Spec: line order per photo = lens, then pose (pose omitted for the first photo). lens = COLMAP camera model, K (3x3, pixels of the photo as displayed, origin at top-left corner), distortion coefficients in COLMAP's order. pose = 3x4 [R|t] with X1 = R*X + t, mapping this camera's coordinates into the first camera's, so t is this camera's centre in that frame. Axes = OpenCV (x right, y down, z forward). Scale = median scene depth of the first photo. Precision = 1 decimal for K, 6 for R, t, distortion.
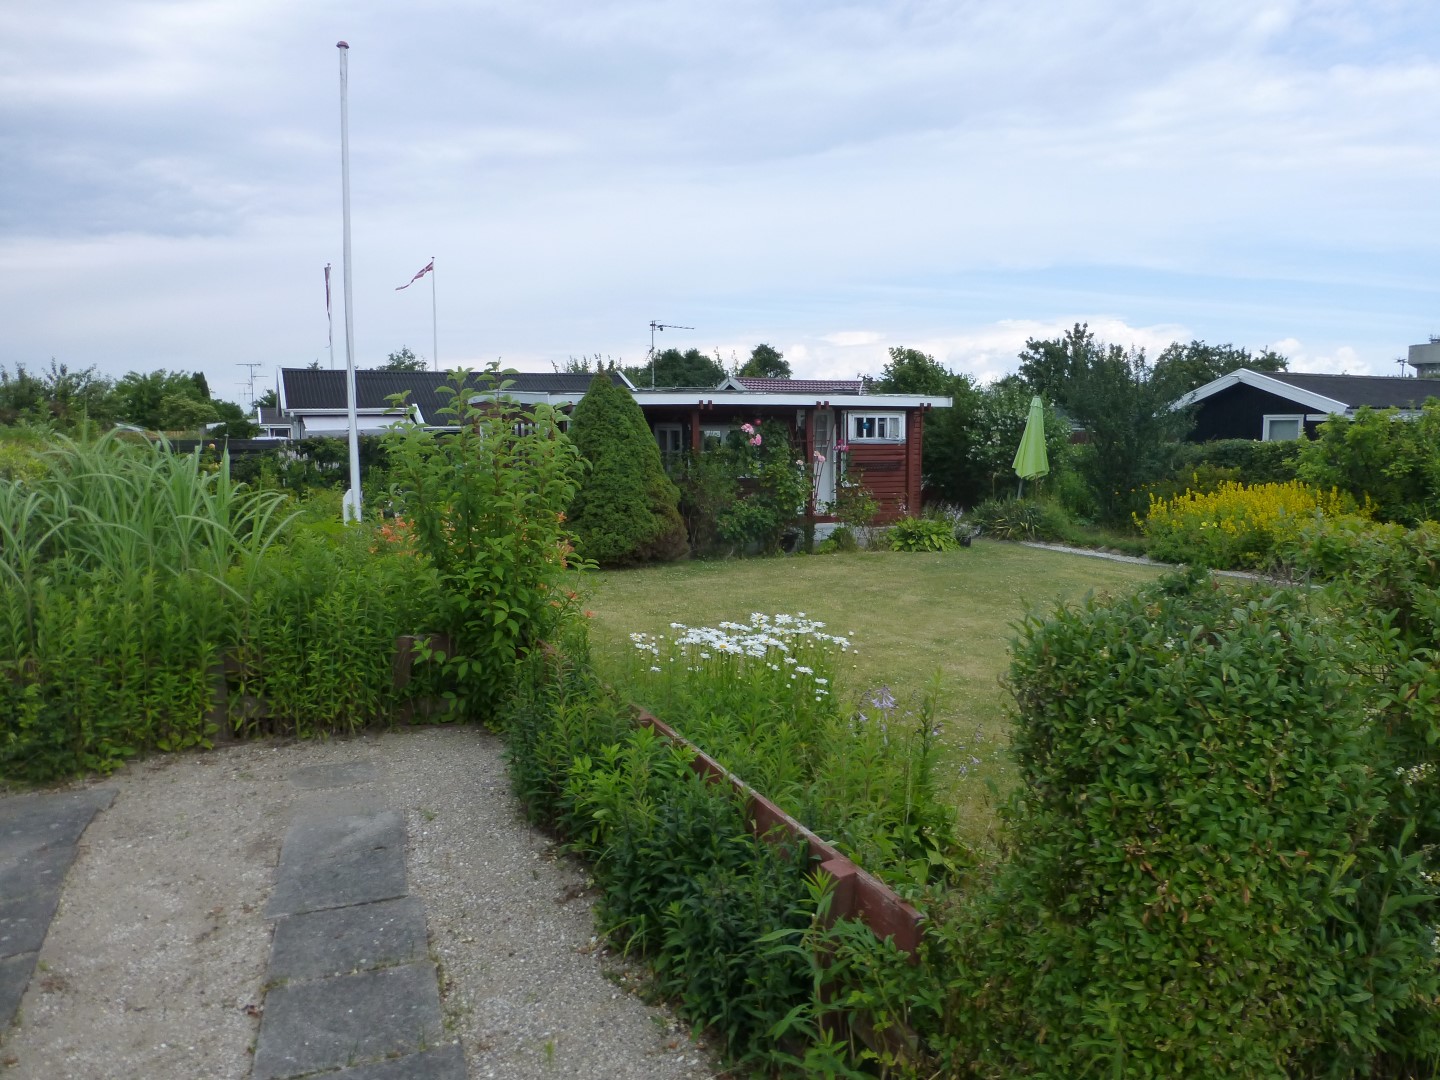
lens RADIAL K [[1046.7, 0, 720.0], [0, 1046.7, 540.0], [0, 0, 1]] dist [-0.027416, 0.000860]
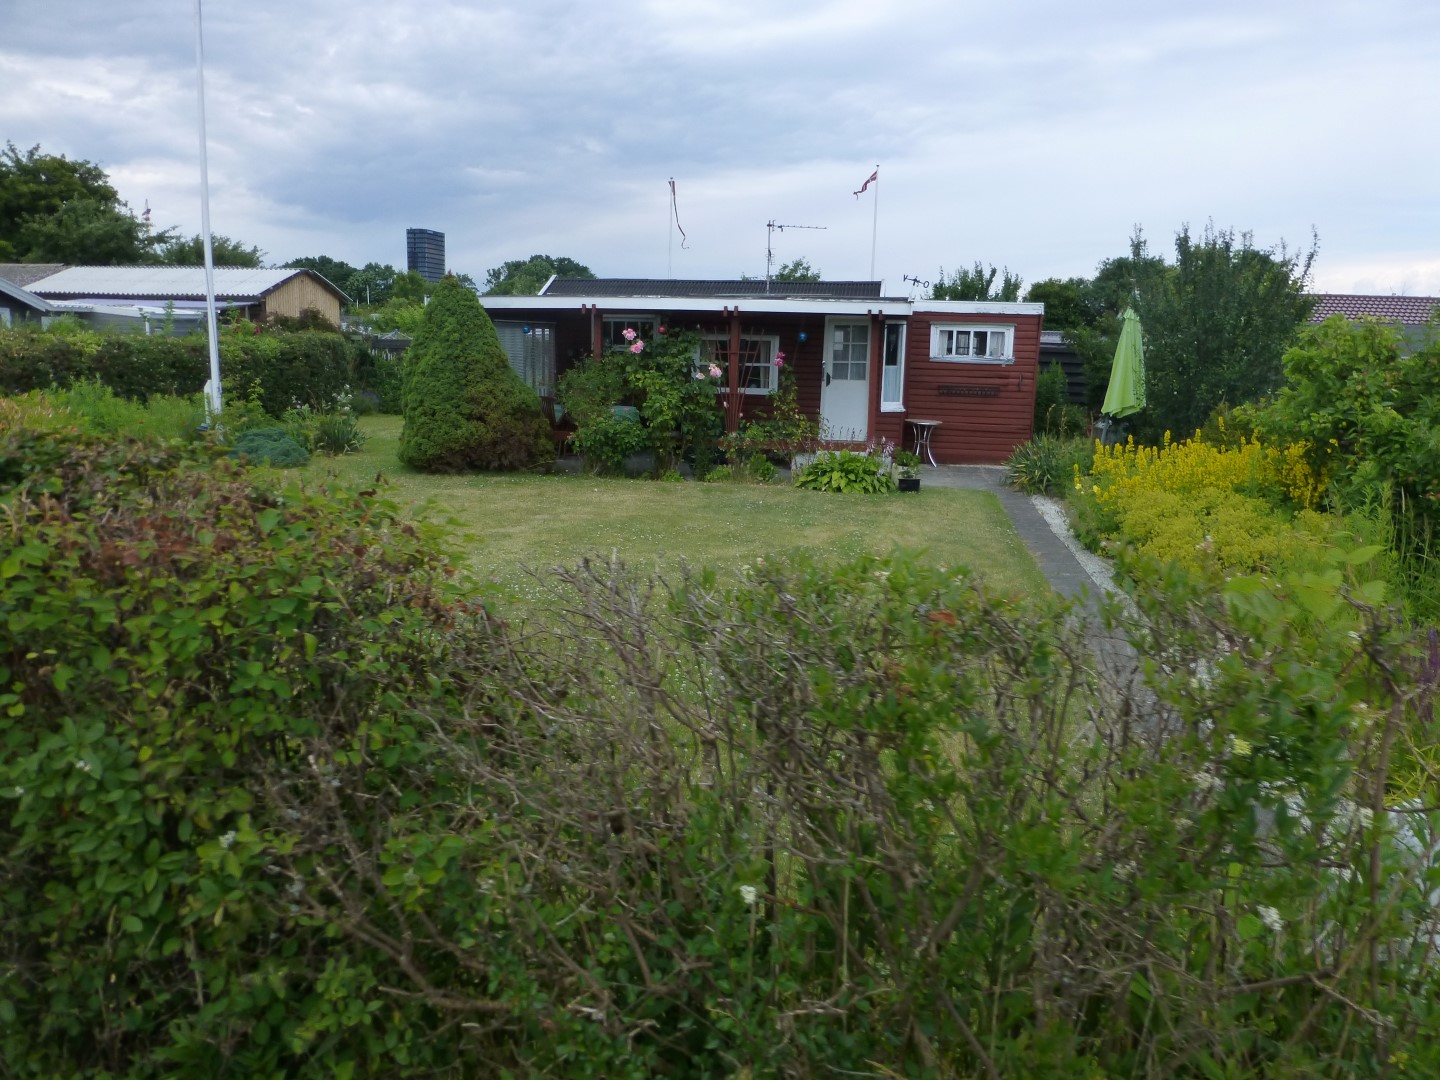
lens RADIAL K [[1046.7, 0, 720.0], [0, 1046.7, 540.0], [0, 0, 1]] dist [-0.027416, 0.000860]
pose [[0.832693, 0.124502, -0.539557, 0.447051], [-0.082425, 0.991409, 0.101561, -0.021408], [0.547566, -0.040096, 0.835801, 0.202550]]
